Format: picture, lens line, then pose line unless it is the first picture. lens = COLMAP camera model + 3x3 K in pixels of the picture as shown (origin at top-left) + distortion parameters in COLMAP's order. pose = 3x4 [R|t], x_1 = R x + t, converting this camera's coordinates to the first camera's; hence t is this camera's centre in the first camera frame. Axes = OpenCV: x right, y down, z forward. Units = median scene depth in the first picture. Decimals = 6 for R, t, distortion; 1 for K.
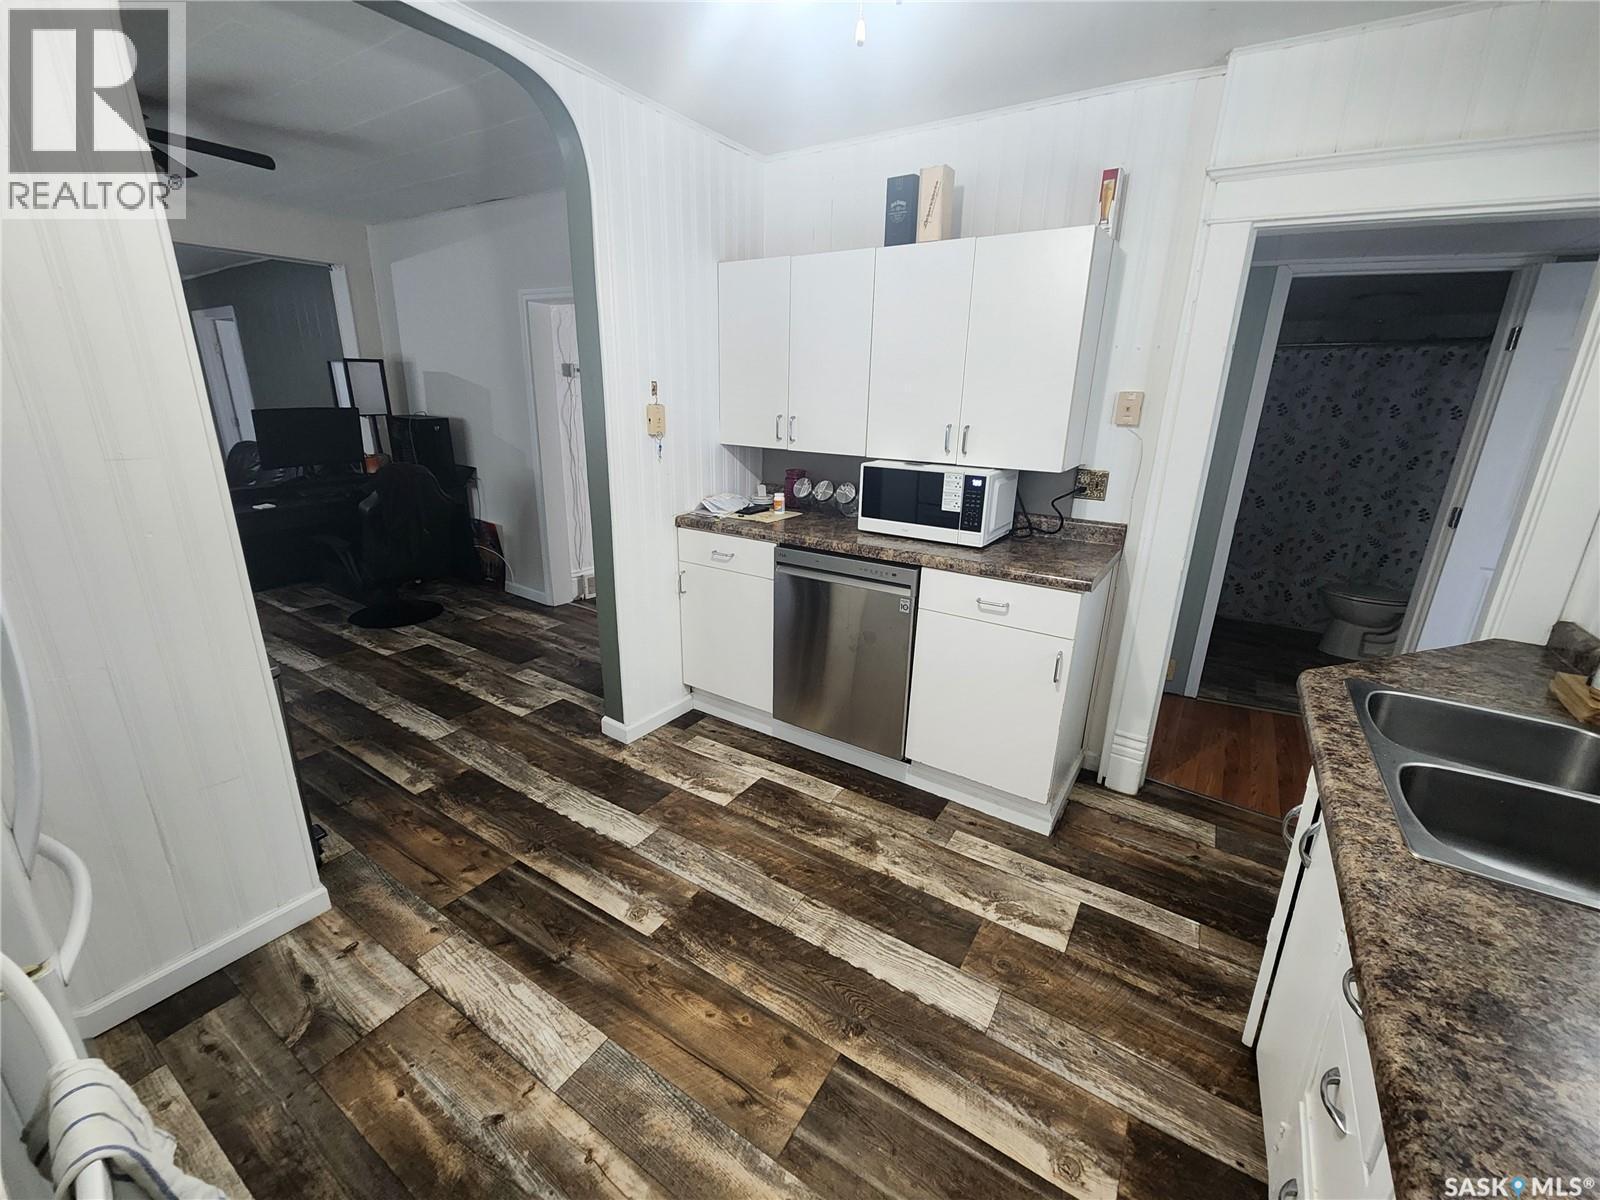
lens RADIAL K [[654.4, 0, 798.7], [0, 654.4, 602.0], [0, 0, 1]] dist [0.001935, -0.000865]
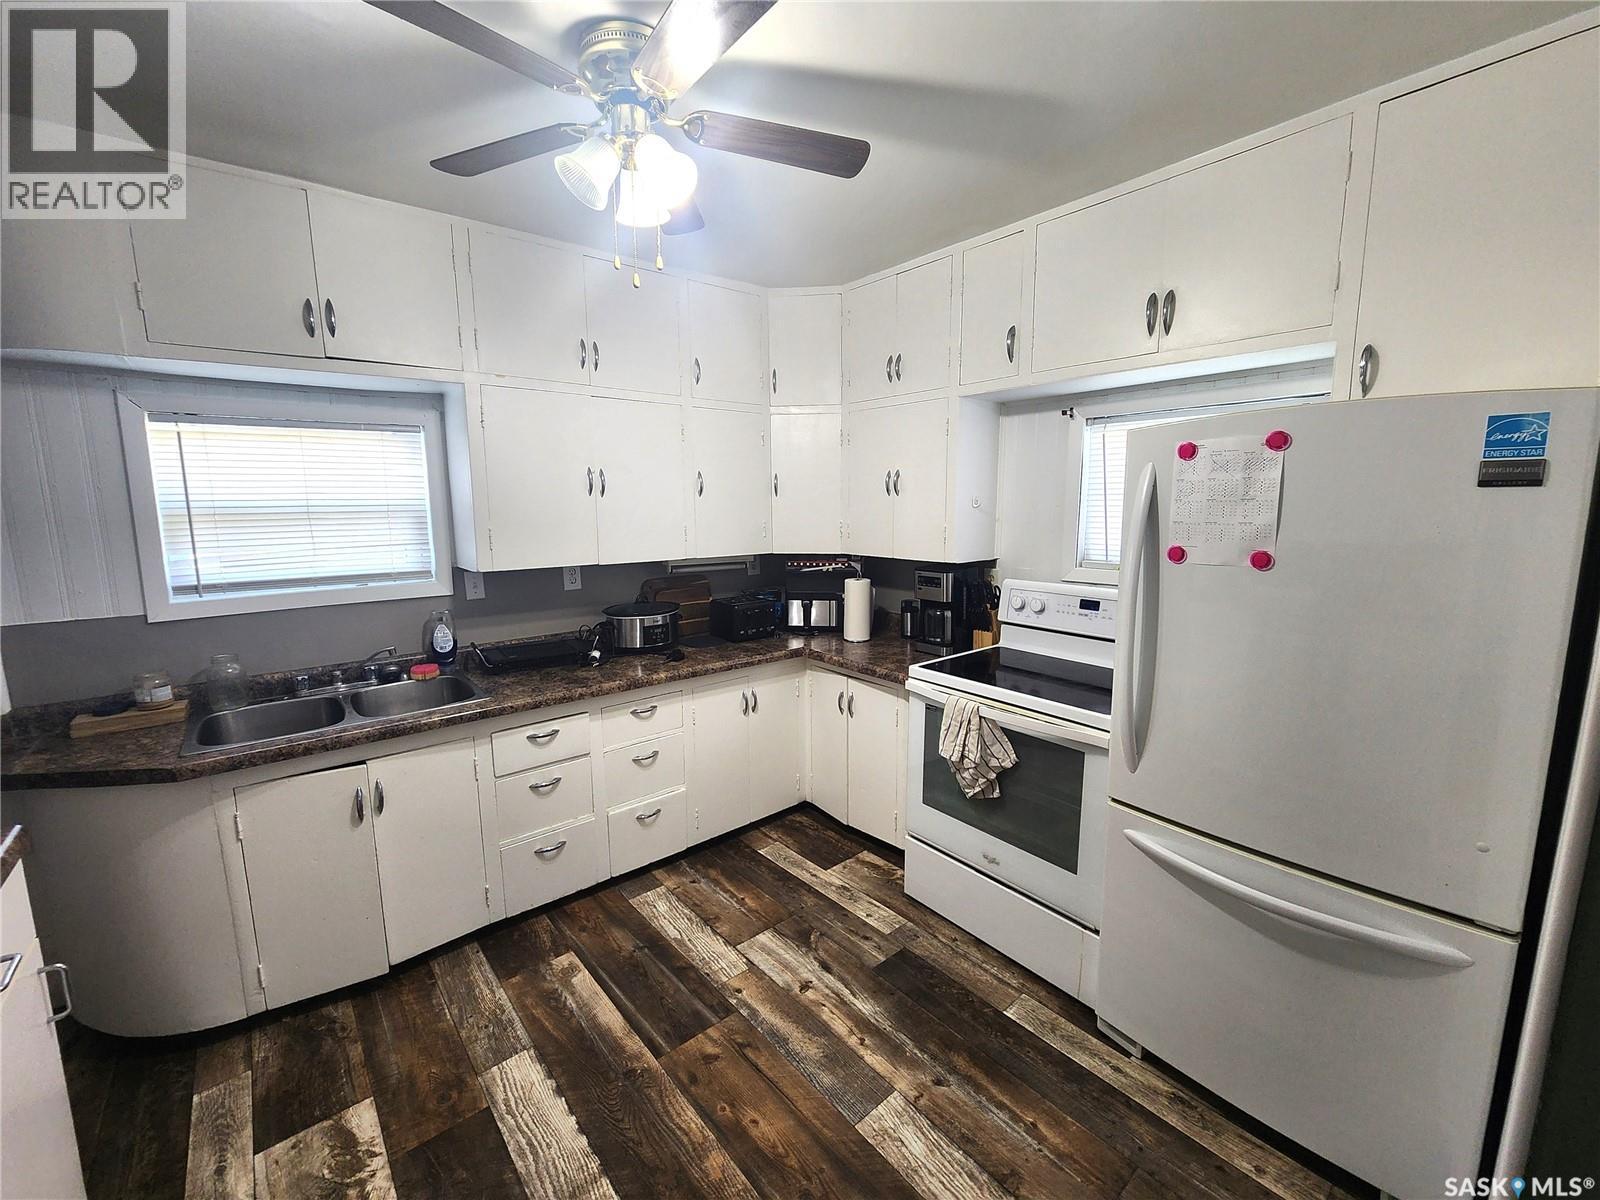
lens RADIAL K [[654.4, 0, 795.8], [0, 654.4, 600.1], [0, 0, 1]] dist [0.001935, -0.000865]
pose [[-0.955092, -0.059494, 0.290274, -0.396956], [0.075968, 0.897725, 0.433957, -0.454717], [-0.286404, 0.436521, -0.852890, 1.353355]]
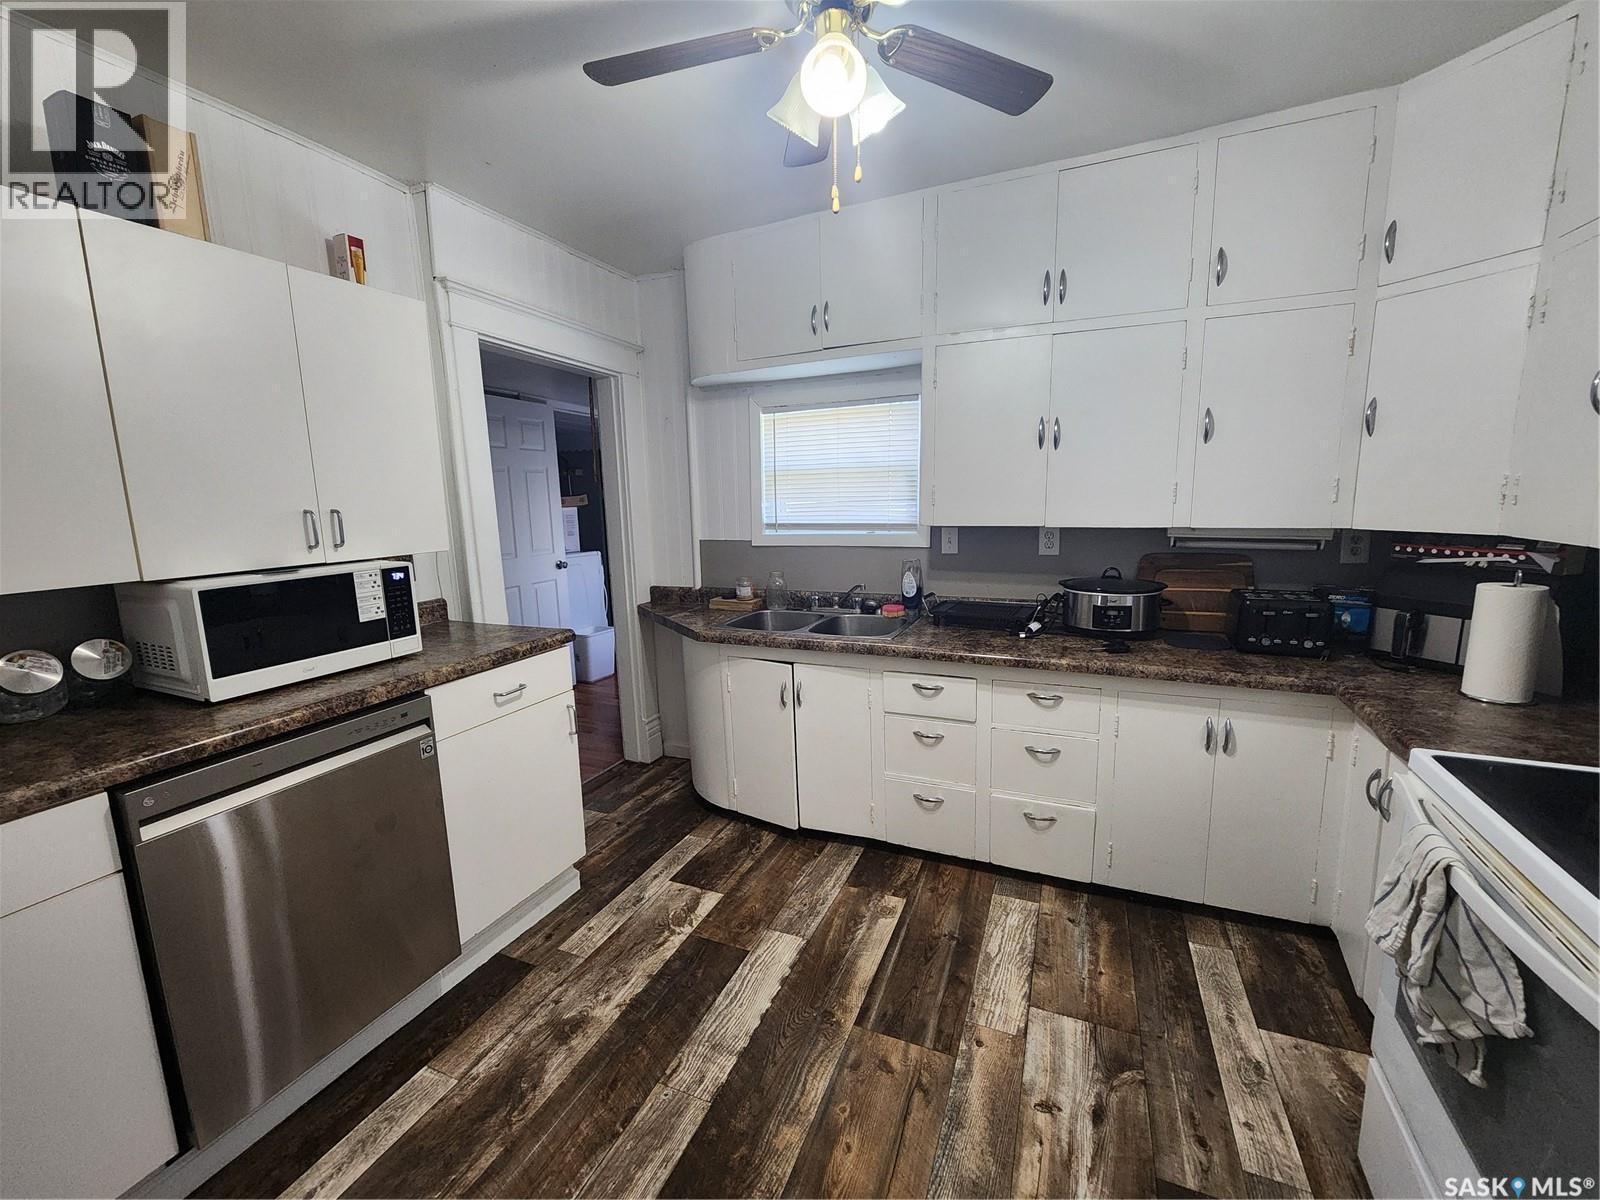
lens RADIAL K [[654.4, 0, 800.9], [0, 654.4, 600.7], [0, 0, 1]] dist [0.001935, -0.000865]
pose [[-0.168791, -0.183248, 0.968468, -0.763403], [0.315154, 0.920952, 0.229185, -0.236895], [-0.933910, 0.343901, -0.097697, 0.817115]]
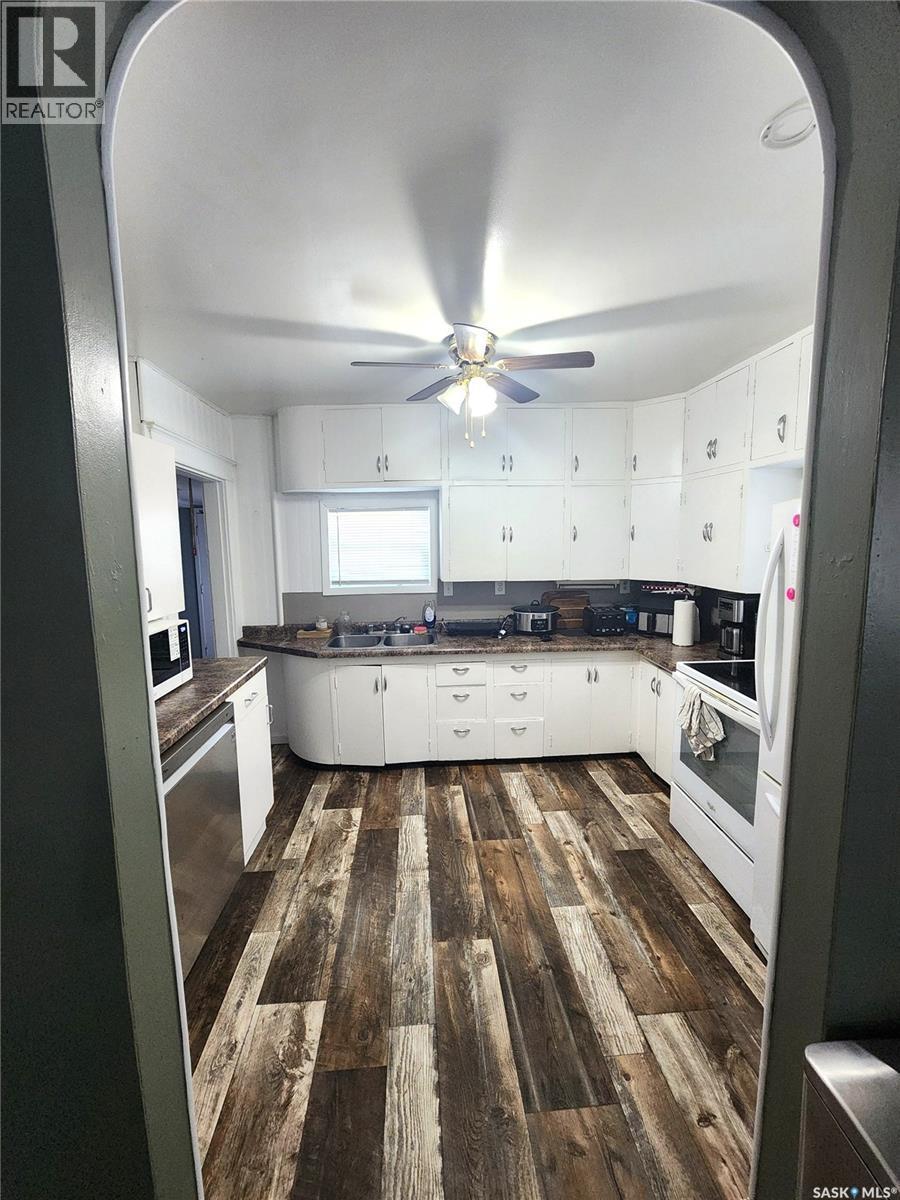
lens RADIAL K [[490.8, 0, 450.8], [0, 490.8, 600.8], [0, 0, 1]] dist [0.001935, -0.000865]
pose [[-0.598982, -0.119502, 0.791795, -0.959301], [0.240683, 0.916212, 0.320354, -0.523164], [-0.763735, 0.382458, -0.520033, 1.393838]]
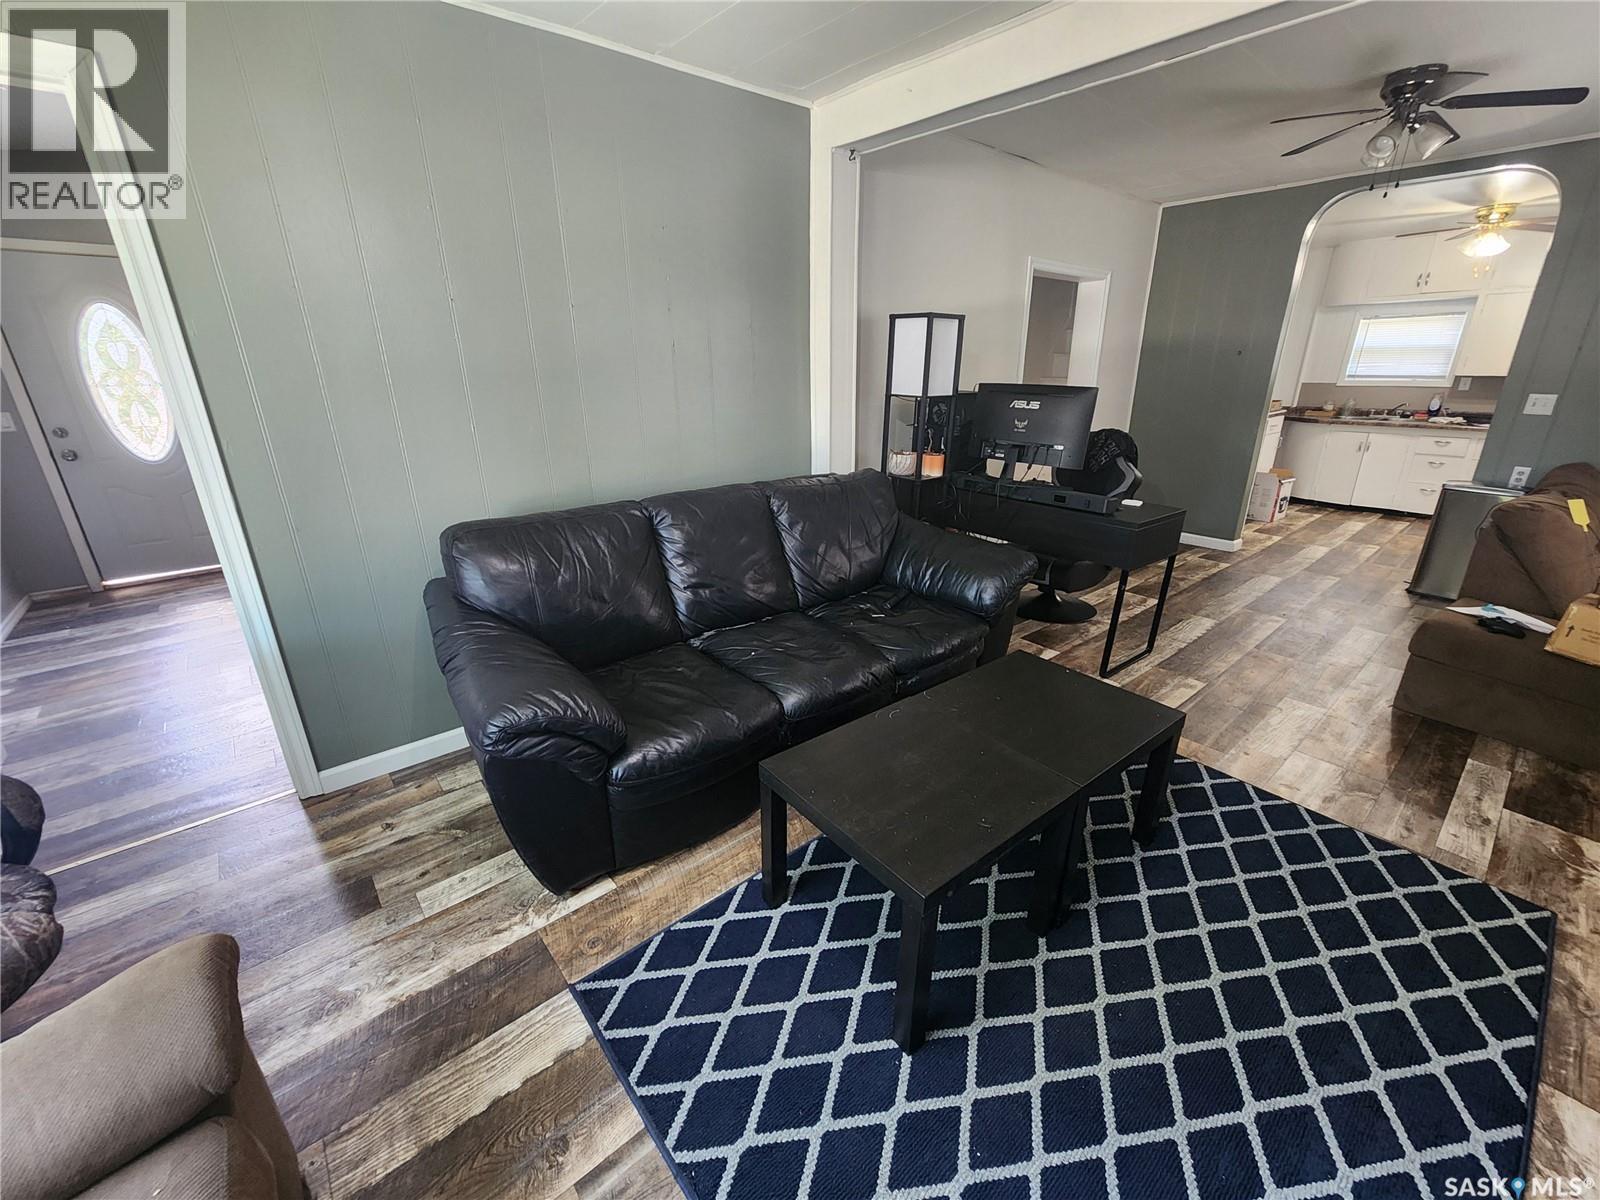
lens RADIAL K [[654.4, 0, 803.3], [0, 654.4, 608.9], [0, 0, 1]] dist [0.001935, -0.000865]
pose [[0.292071, -0.379581, 0.877845, -0.241991], [0.294722, 0.908921, 0.294961, -0.069862], [-0.909854, 0.172570, 0.377340, 0.293759]]
